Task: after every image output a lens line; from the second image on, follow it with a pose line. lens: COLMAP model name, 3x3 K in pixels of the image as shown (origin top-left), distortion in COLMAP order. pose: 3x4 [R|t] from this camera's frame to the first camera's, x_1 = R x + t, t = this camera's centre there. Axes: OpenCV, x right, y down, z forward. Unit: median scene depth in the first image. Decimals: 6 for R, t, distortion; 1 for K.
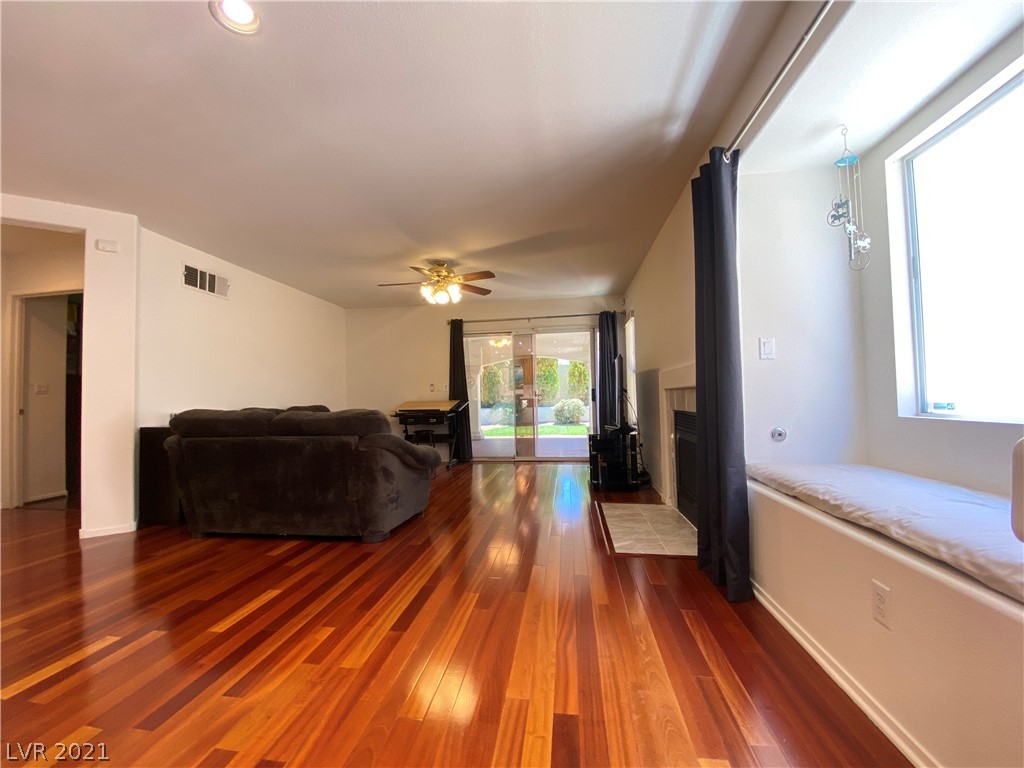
lens RADIAL K [[422.4, 0, 512.0], [0, 422.4, 384.0], [0, 0, 1]] dist [0.000069, -0.000127]
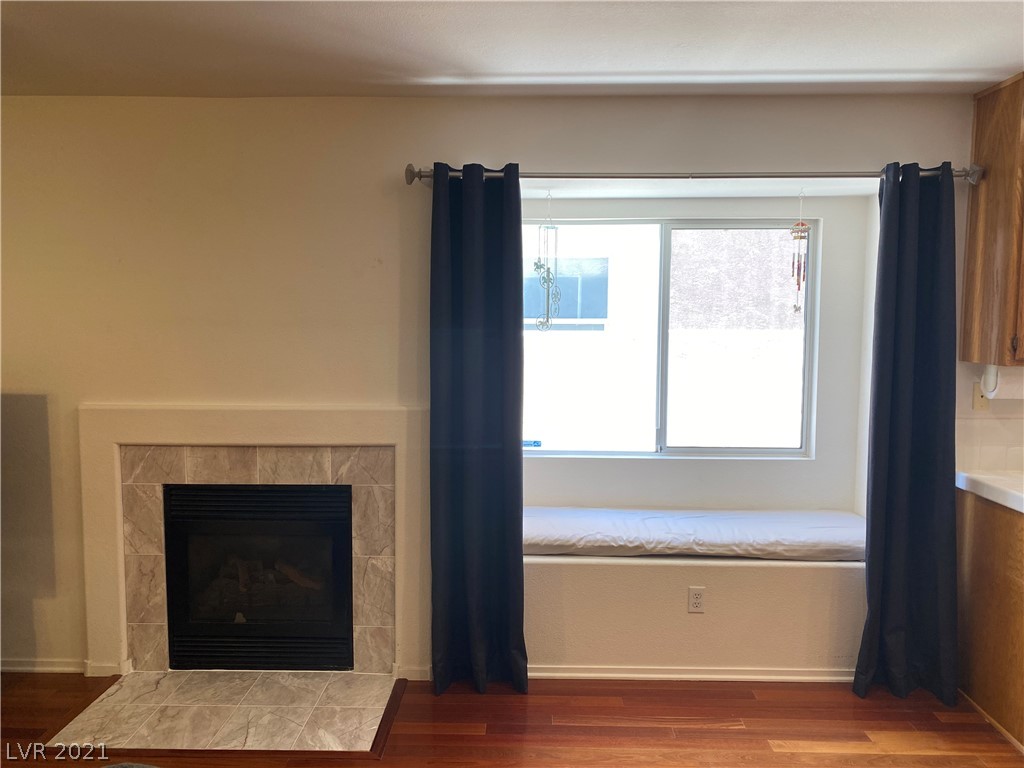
lens RADIAL K [[785.9, 0, 512.0], [0, 785.9, 384.0], [0, 0, 1]] dist [0.043122, -0.007725]
pose [[-0.101226, -0.077548, 0.991836, -1.394696], [-0.031384, 0.996710, 0.074726, -0.336182], [-0.994368, -0.023563, -0.103327, 1.549309]]
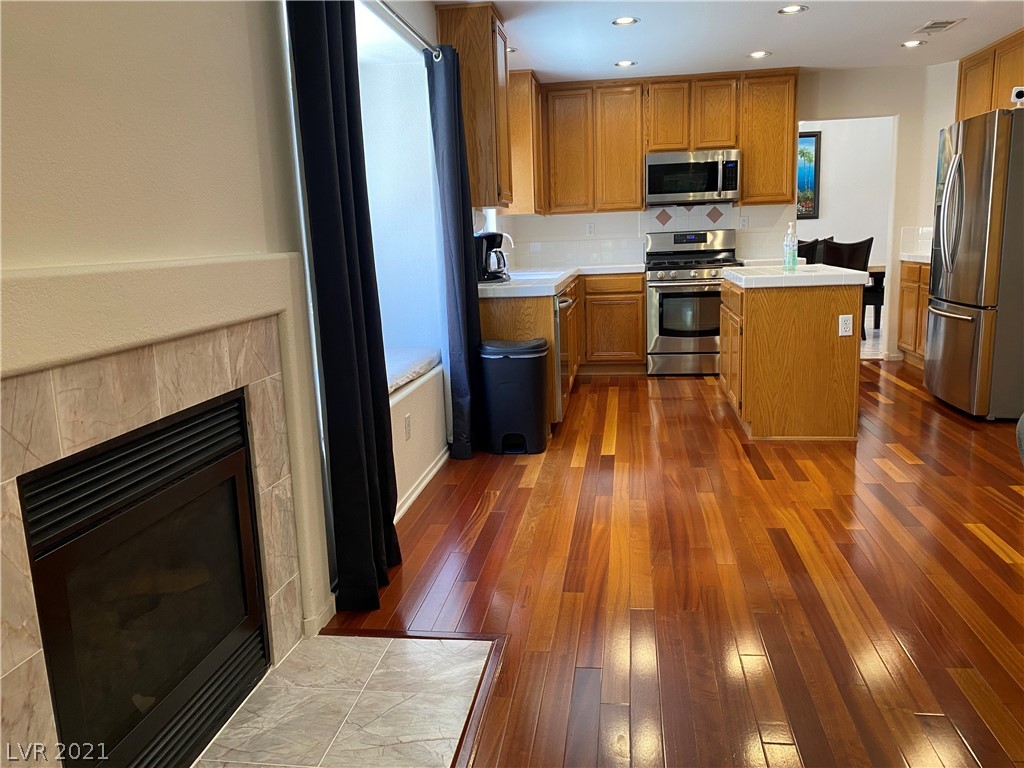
lens RADIAL K [[785.9, 0, 512.0], [0, 785.9, 384.0], [0, 0, 1]] dist [0.043122, -0.007725]
pose [[-0.998249, 0.053353, 0.025553, 0.303286], [0.056654, 0.986529, 0.153464, -0.065871], [-0.017021, 0.154643, -0.987824, 3.115231]]
